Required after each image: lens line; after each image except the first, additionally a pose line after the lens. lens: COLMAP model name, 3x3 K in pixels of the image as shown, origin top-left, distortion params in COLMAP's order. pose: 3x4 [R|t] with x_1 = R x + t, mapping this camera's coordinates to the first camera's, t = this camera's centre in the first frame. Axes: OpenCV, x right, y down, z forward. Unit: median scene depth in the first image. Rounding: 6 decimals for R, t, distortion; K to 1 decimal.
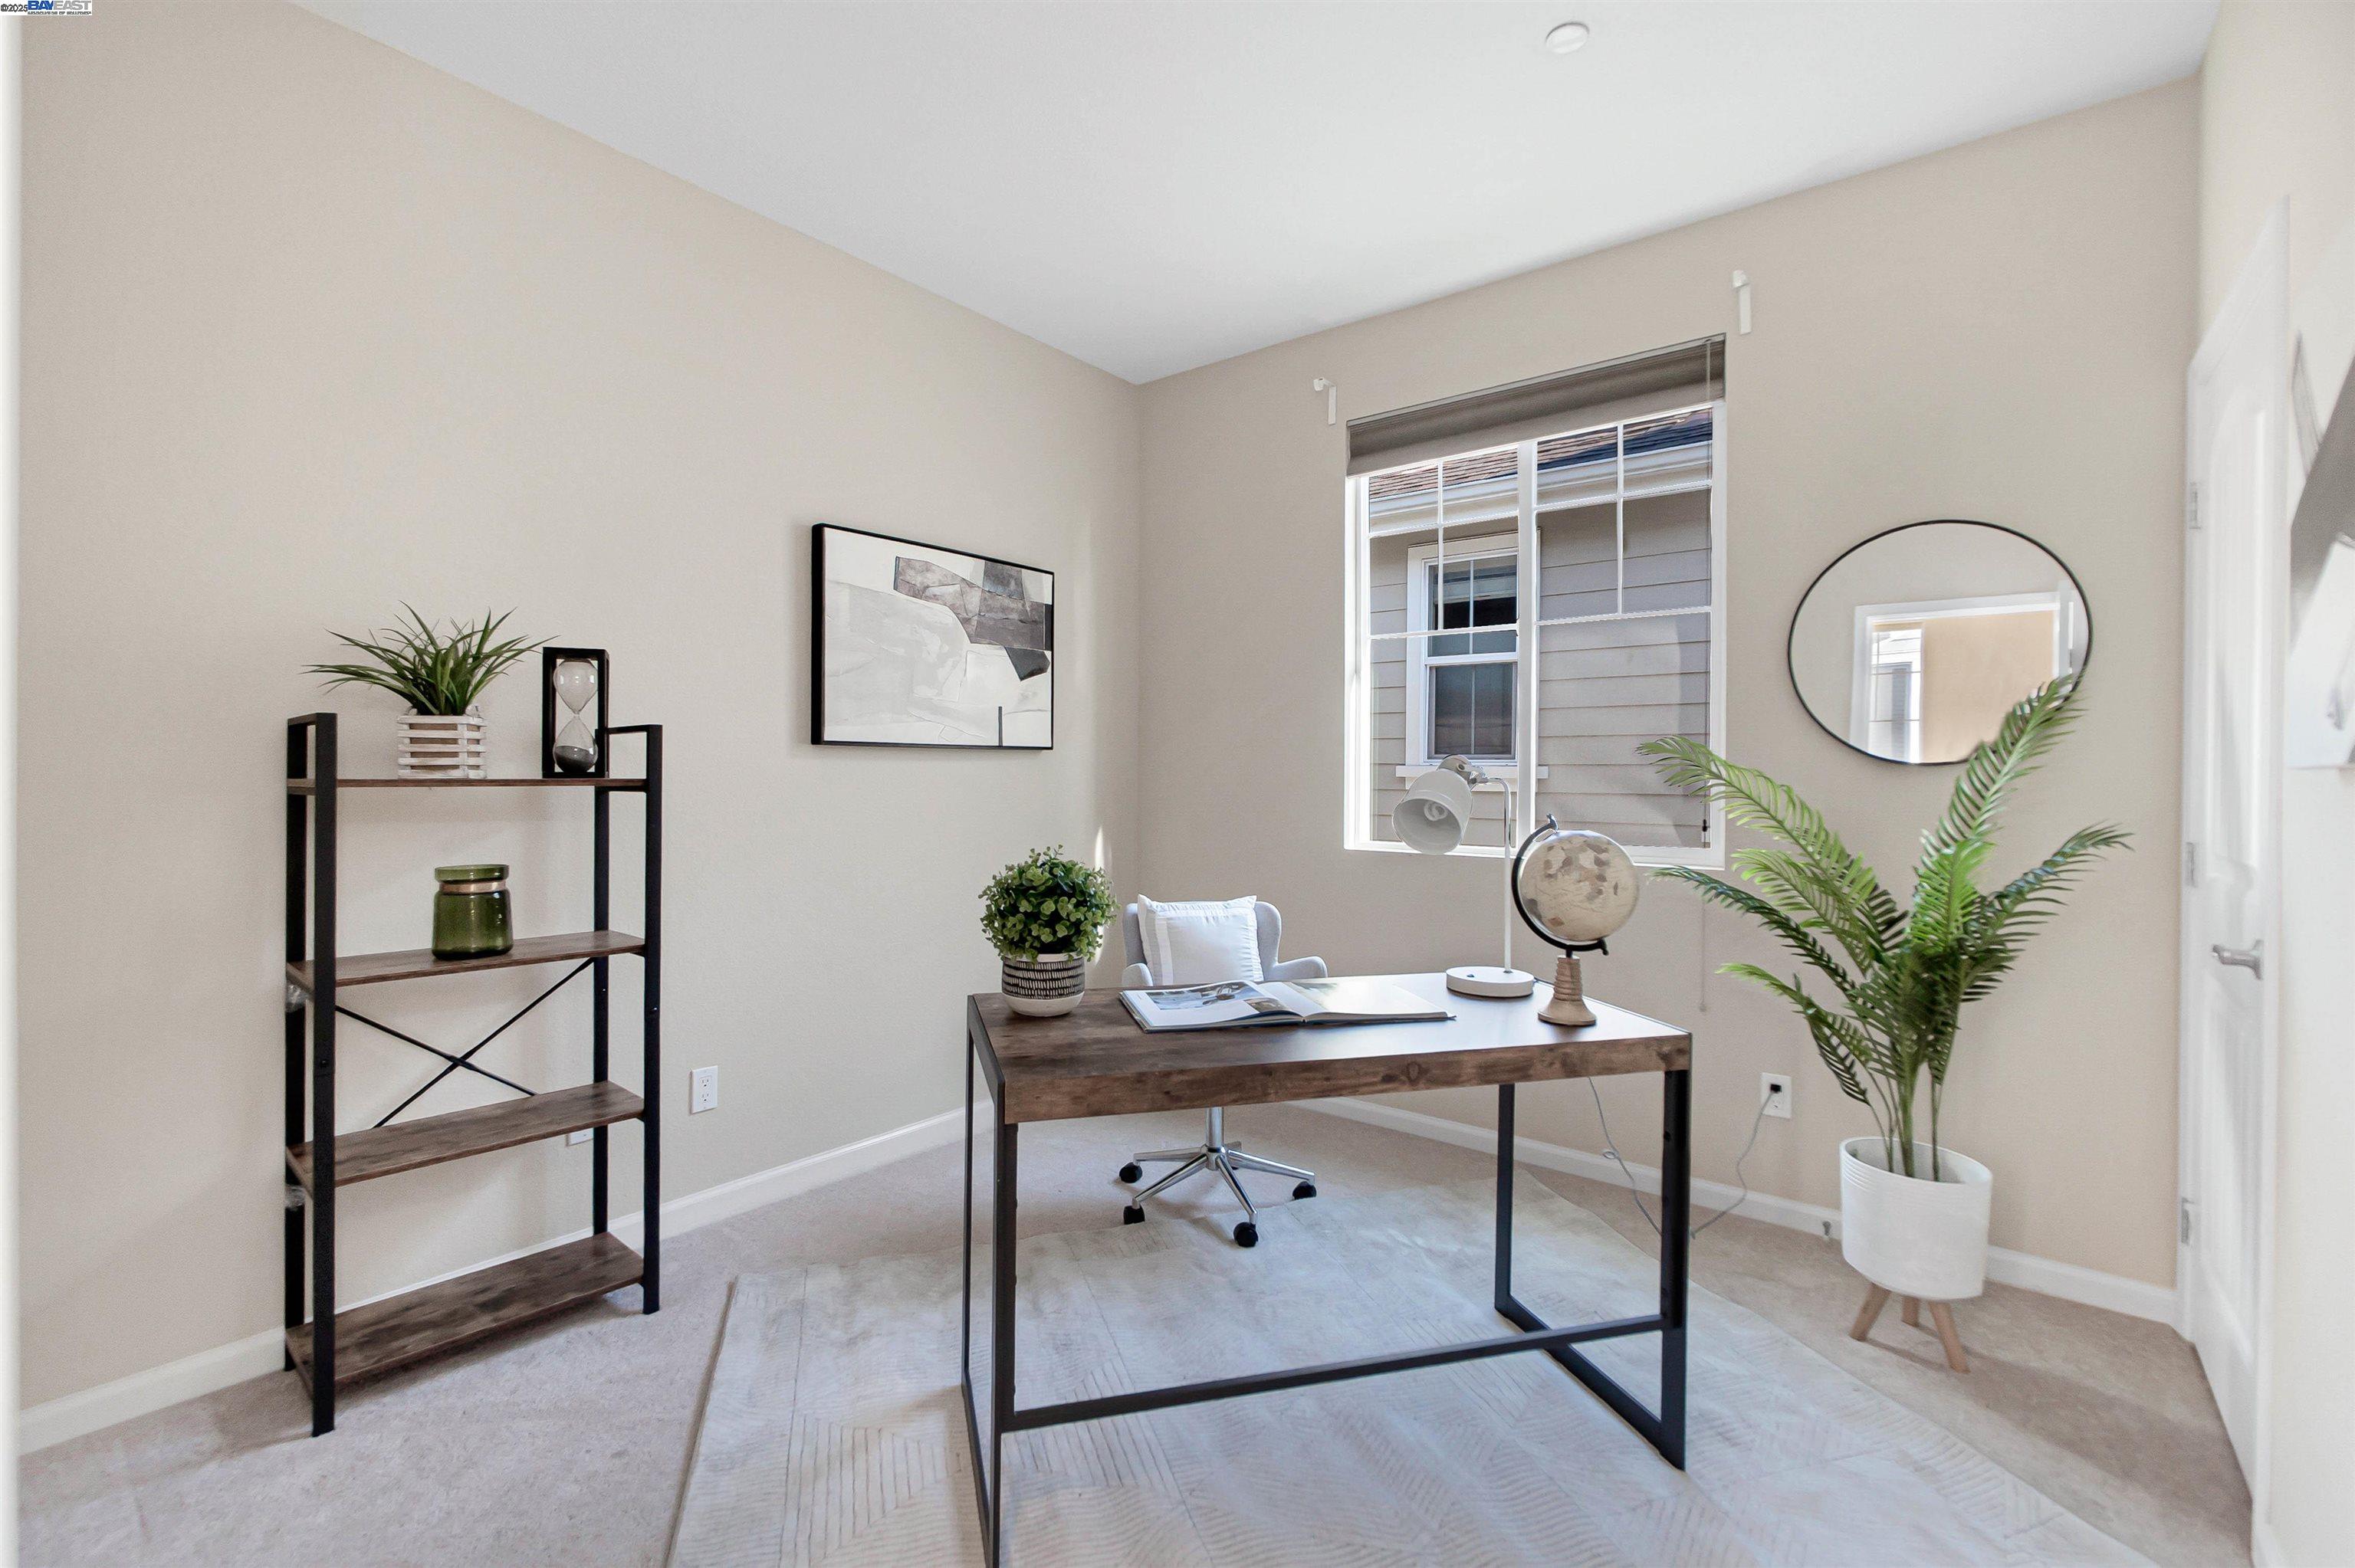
lens RADIAL K [[1050.9, 0, 1145.3], [0, 1050.9, 774.4], [0, 0, 1]] dist [-0.000031, 0.000001]
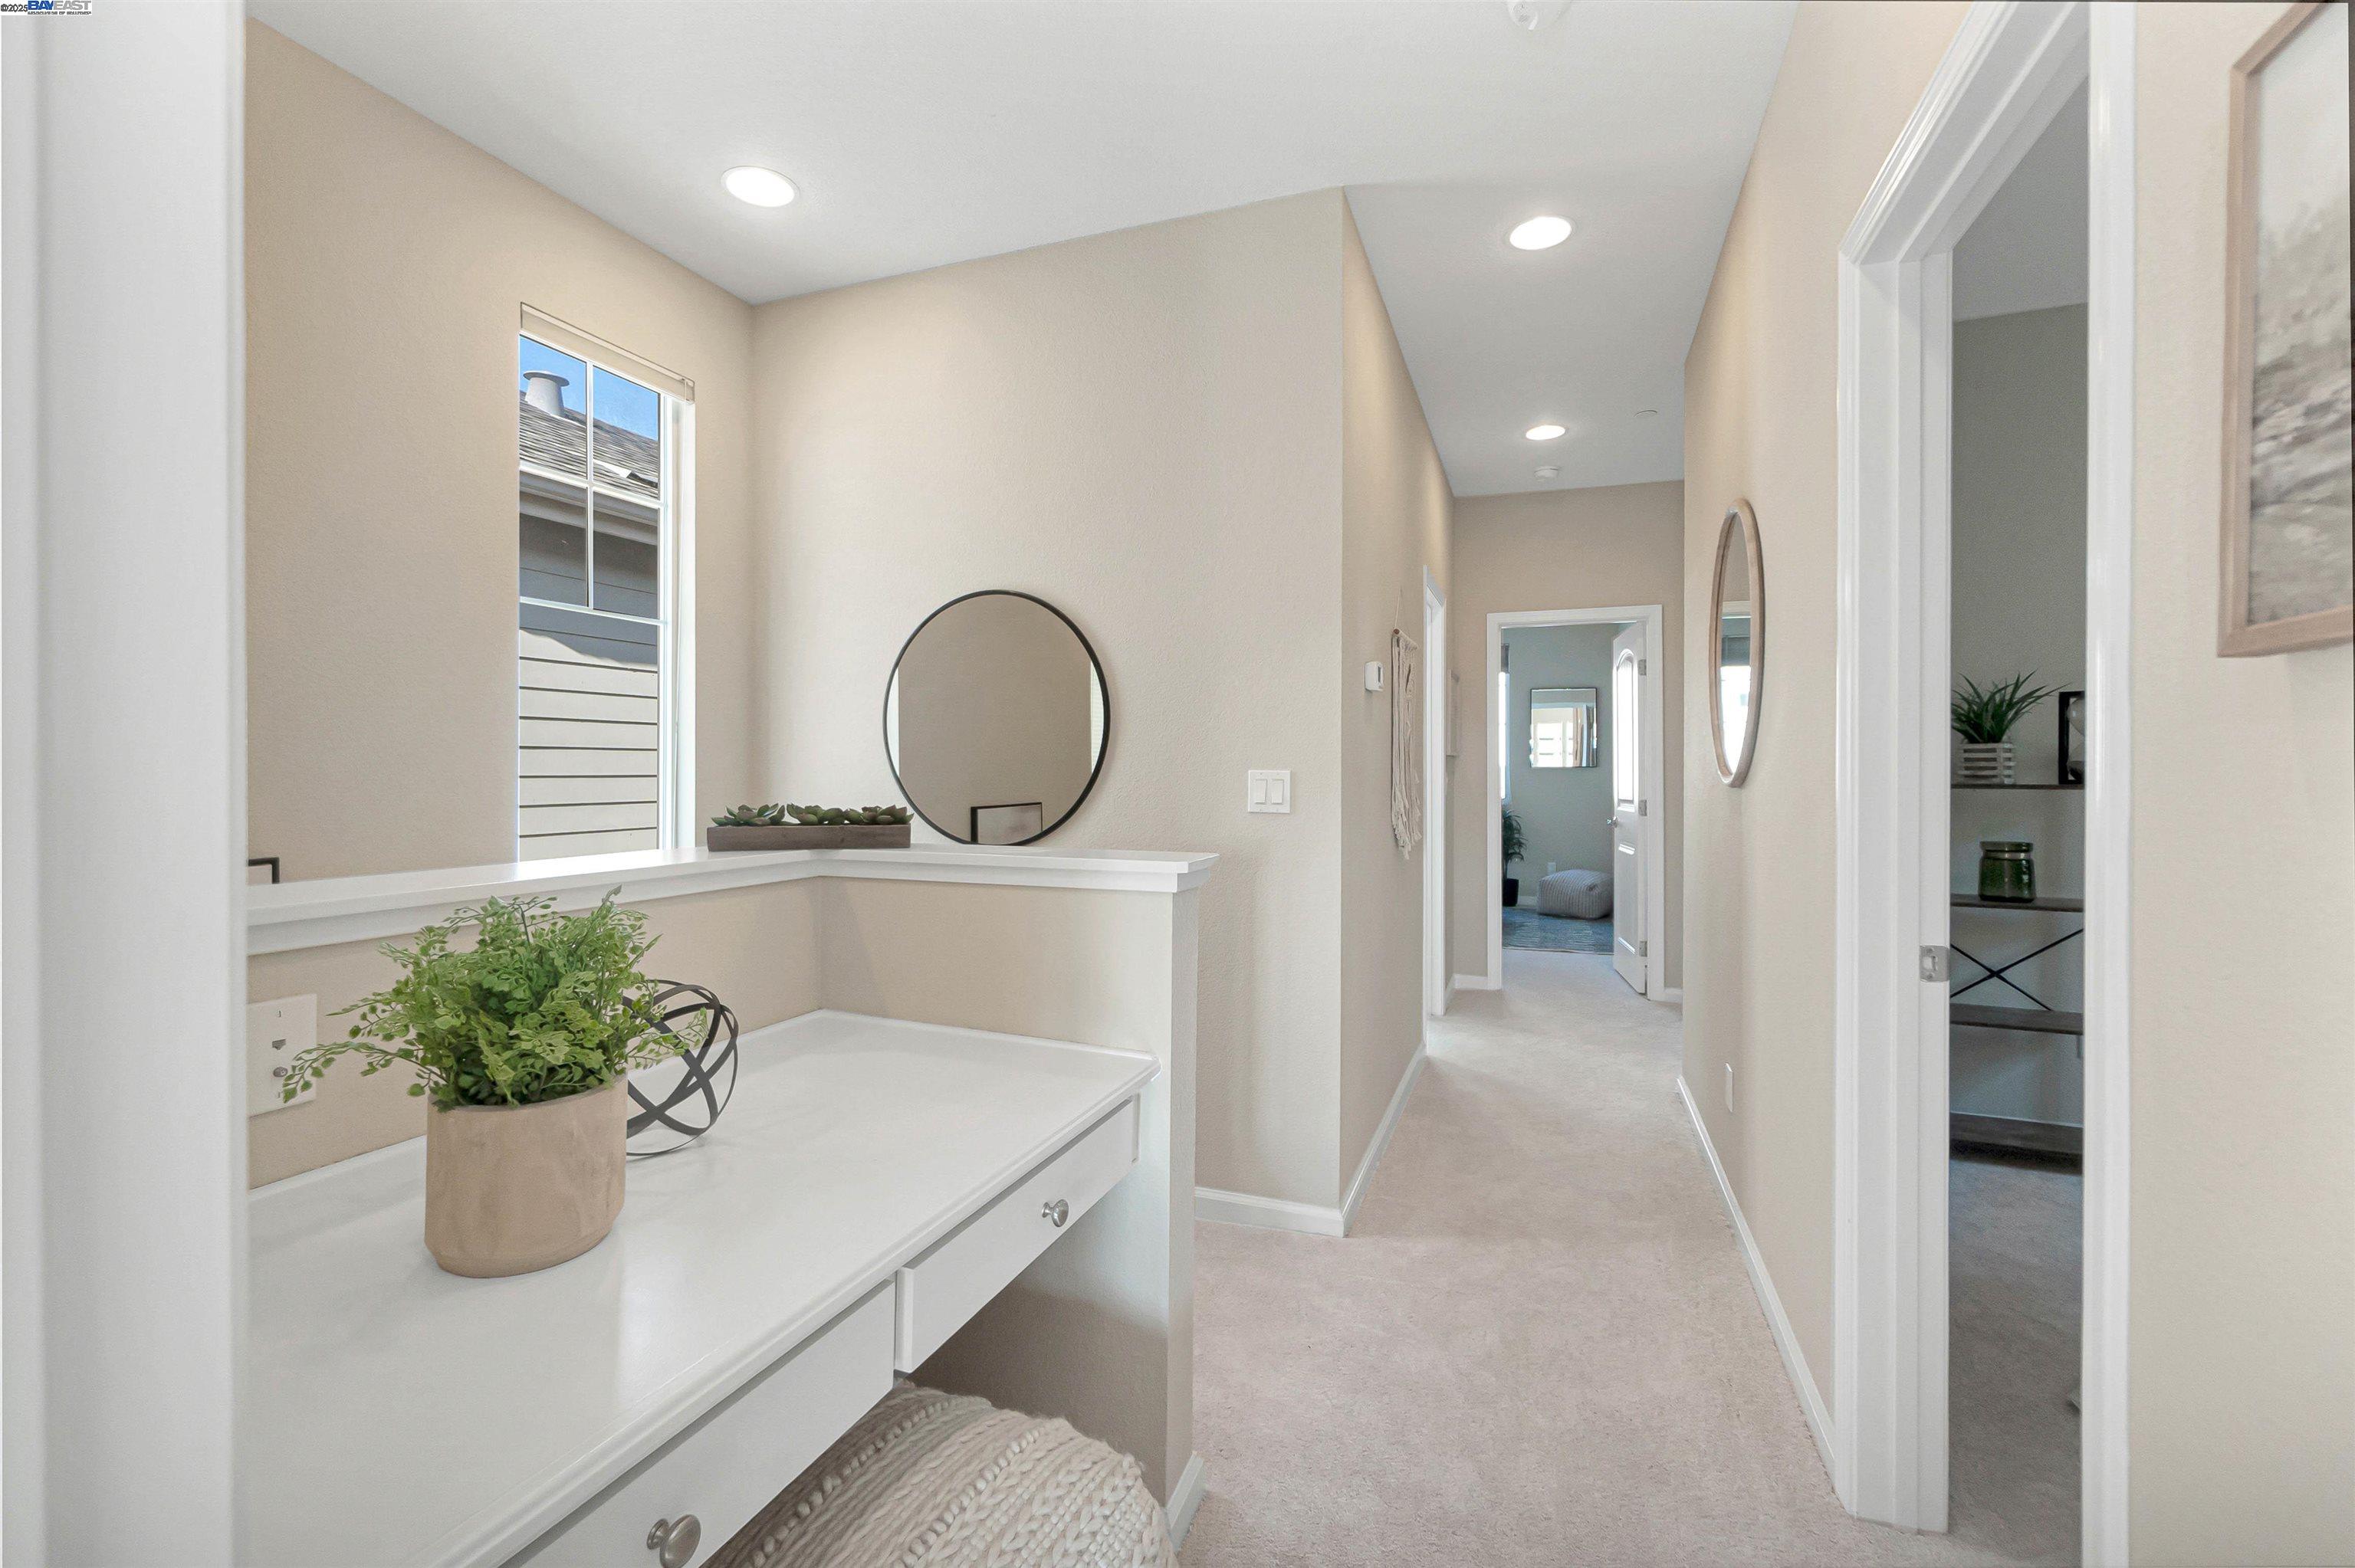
lens RADIAL K [[1016.3, 0, 1183.6], [0, 1016.3, 779.4], [0, 0, 1]] dist [-0.006398, -0.000264]
pose [[0.334162, -0.002452, -0.942513, 0.340549], [-0.000668, 0.999996, -0.002839, 0.002693], [0.942515, 0.001578, 0.334159, -0.608816]]
